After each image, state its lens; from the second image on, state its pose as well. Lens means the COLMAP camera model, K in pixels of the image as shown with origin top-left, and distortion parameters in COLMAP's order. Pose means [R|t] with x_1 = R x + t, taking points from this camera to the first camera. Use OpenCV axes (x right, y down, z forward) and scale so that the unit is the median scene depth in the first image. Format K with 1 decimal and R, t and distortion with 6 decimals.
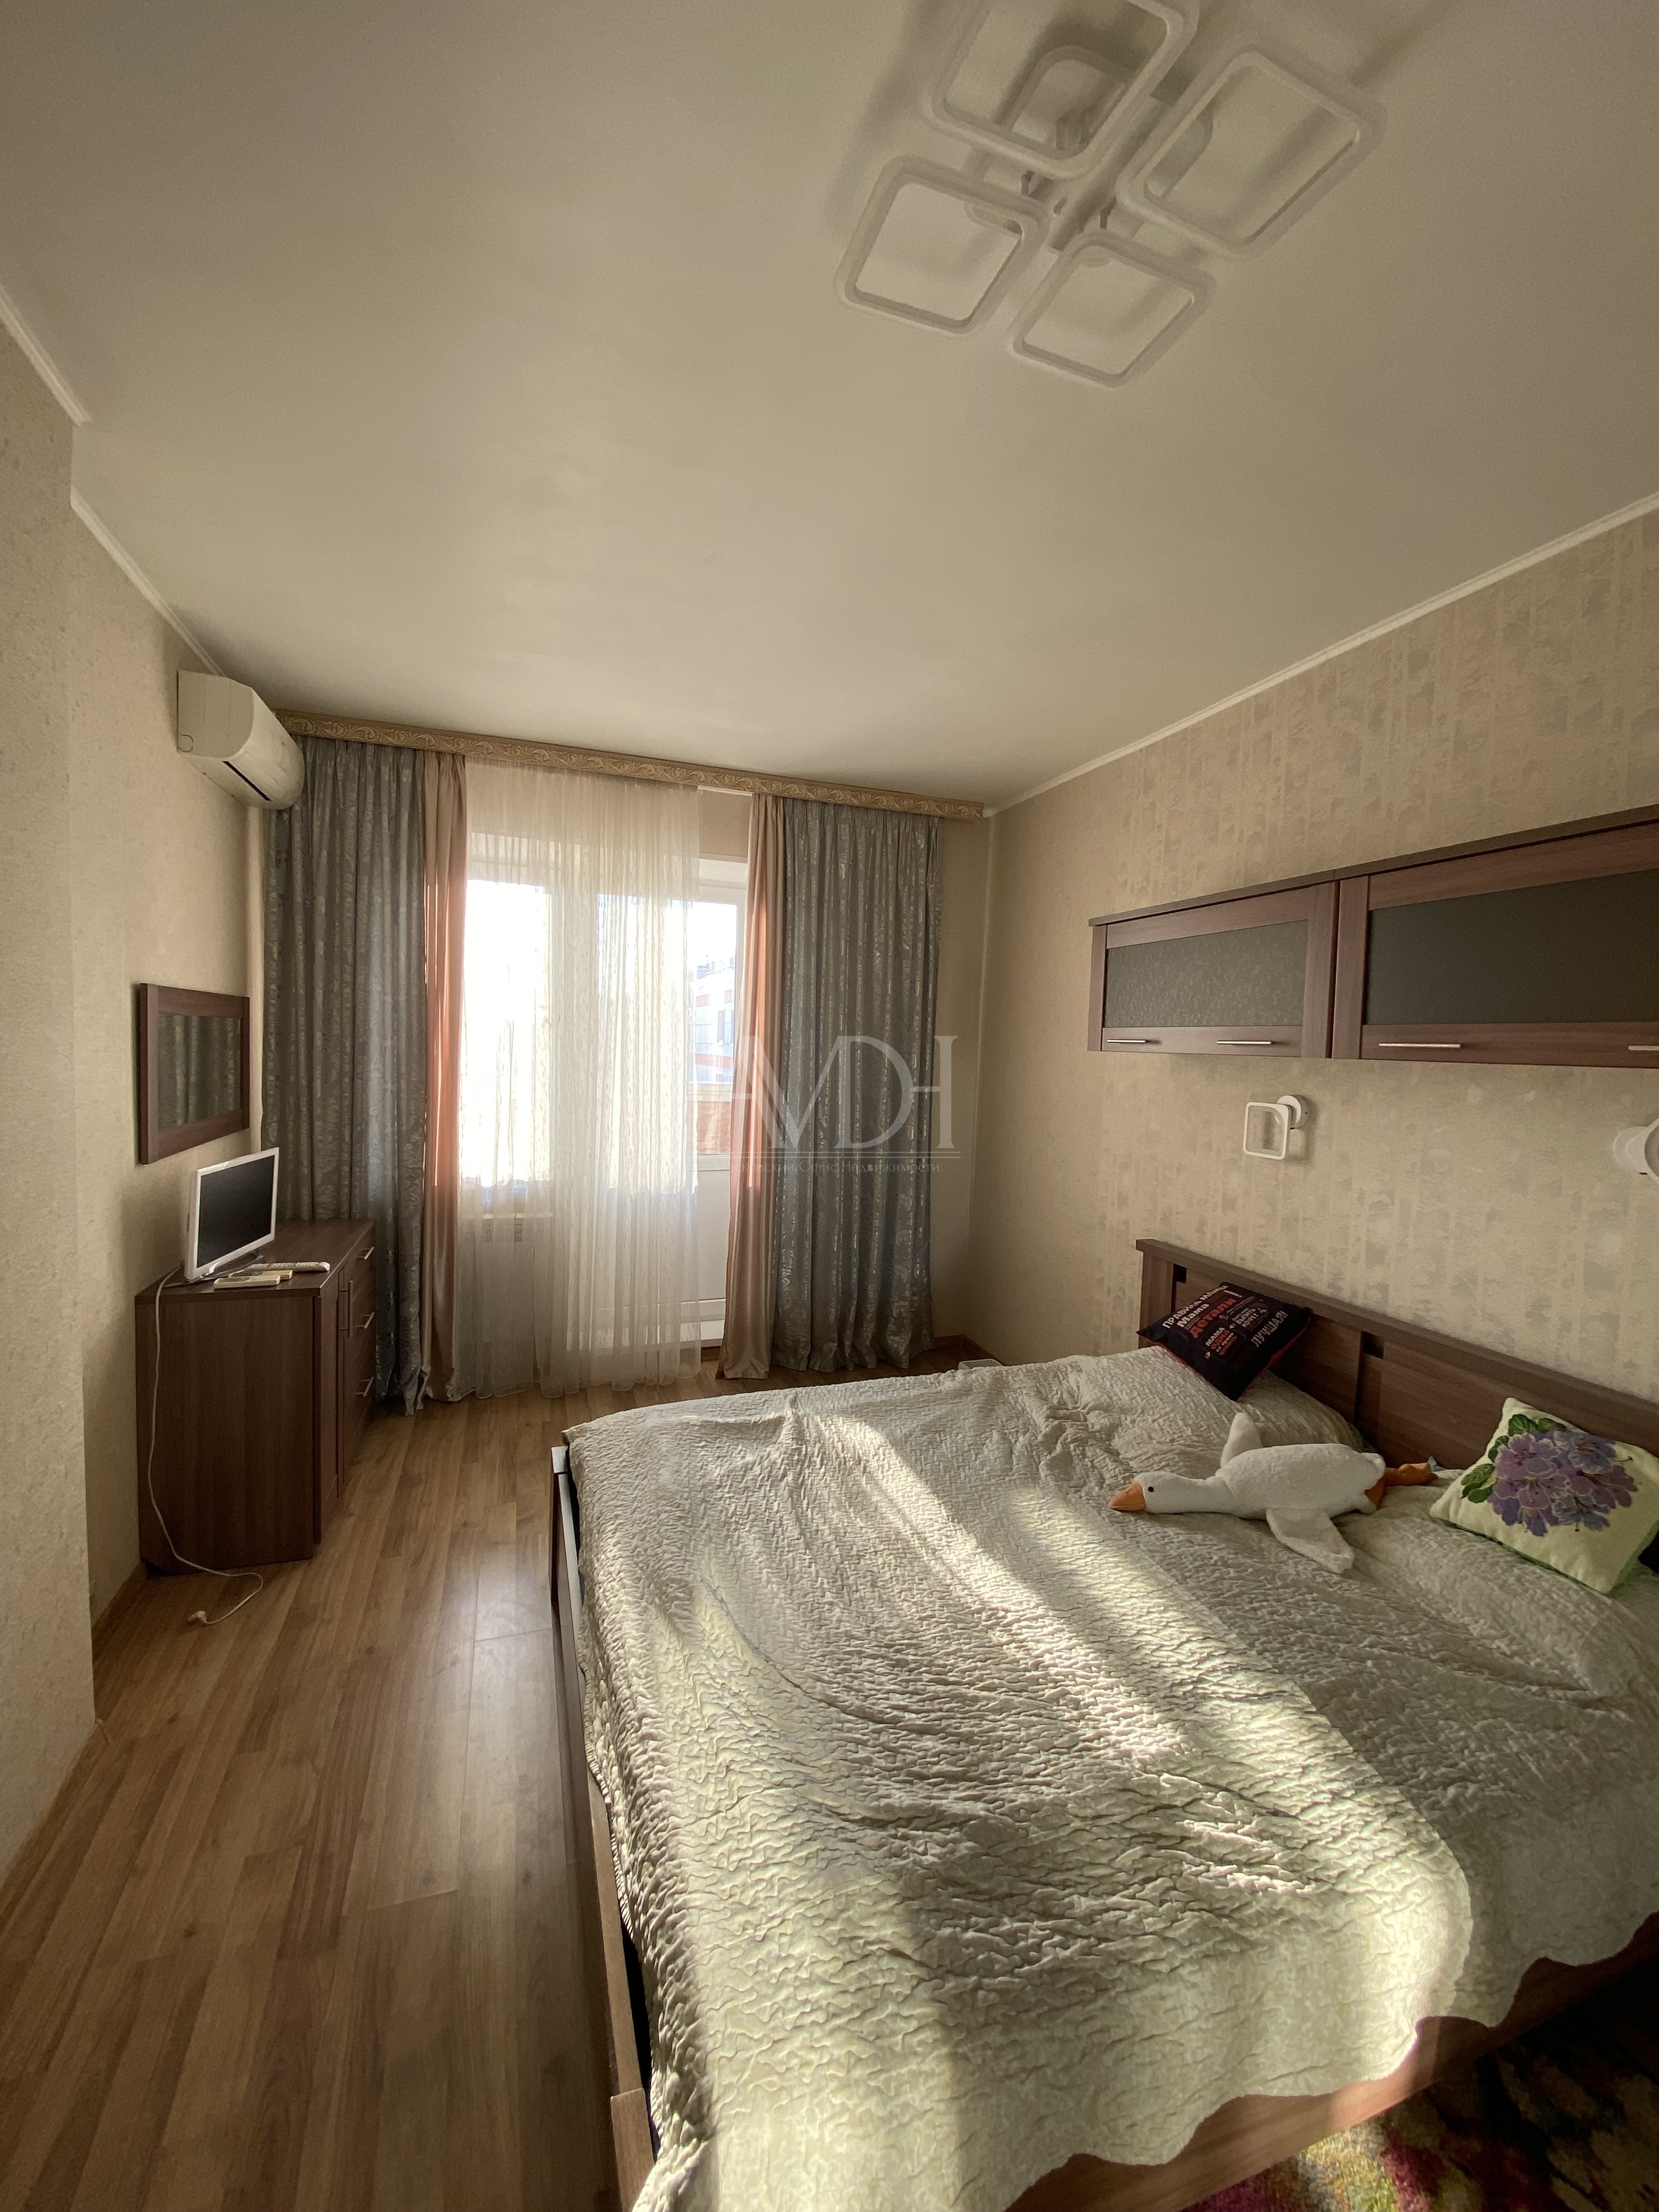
lens RADIAL K [[882.8, 0, 829.5], [0, 882.8, 1106.0], [0, 0, 1]] dist [0.019403, -0.019581]
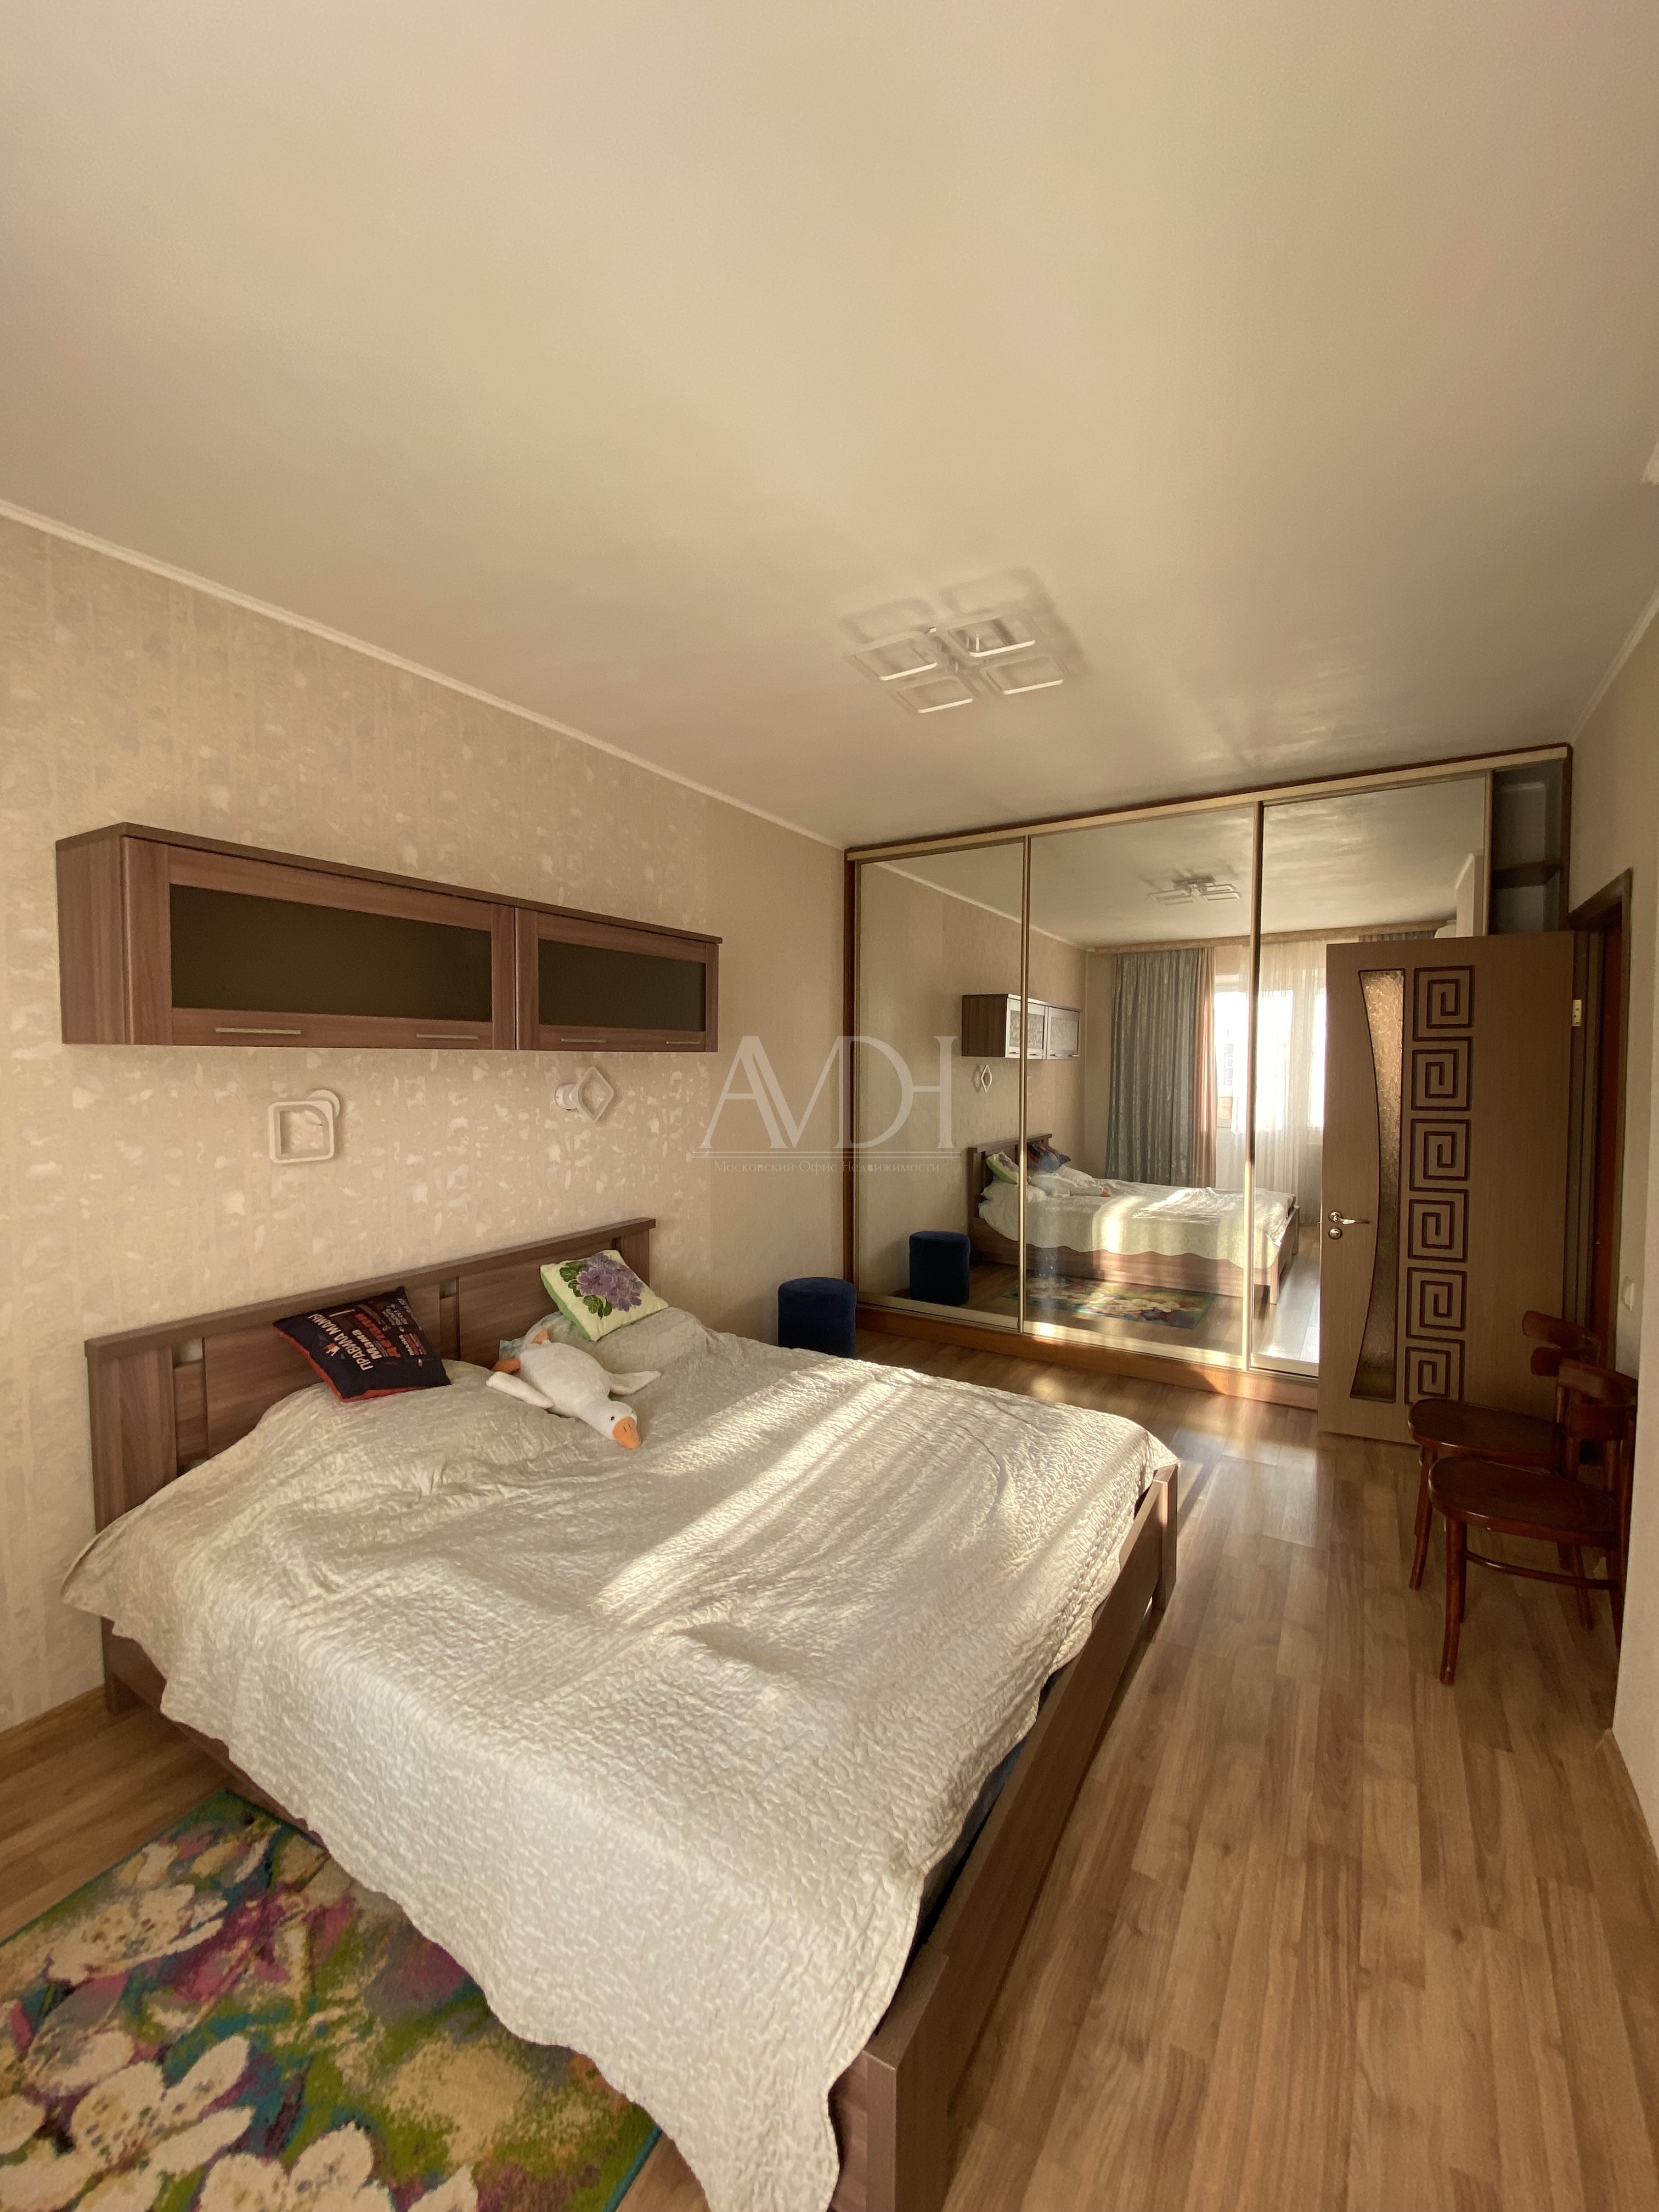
lens RADIAL K [[889.4, 0, 829.5], [0, 889.4, 1106.0], [0, 0, 1]] dist [0.023558, -0.024465]
pose [[-0.644944, -0.071851, 0.760845, -0.613148], [0.033473, 0.991959, 0.122050, -0.103174], [-0.763497, 0.104183, -0.637353, 1.336430]]
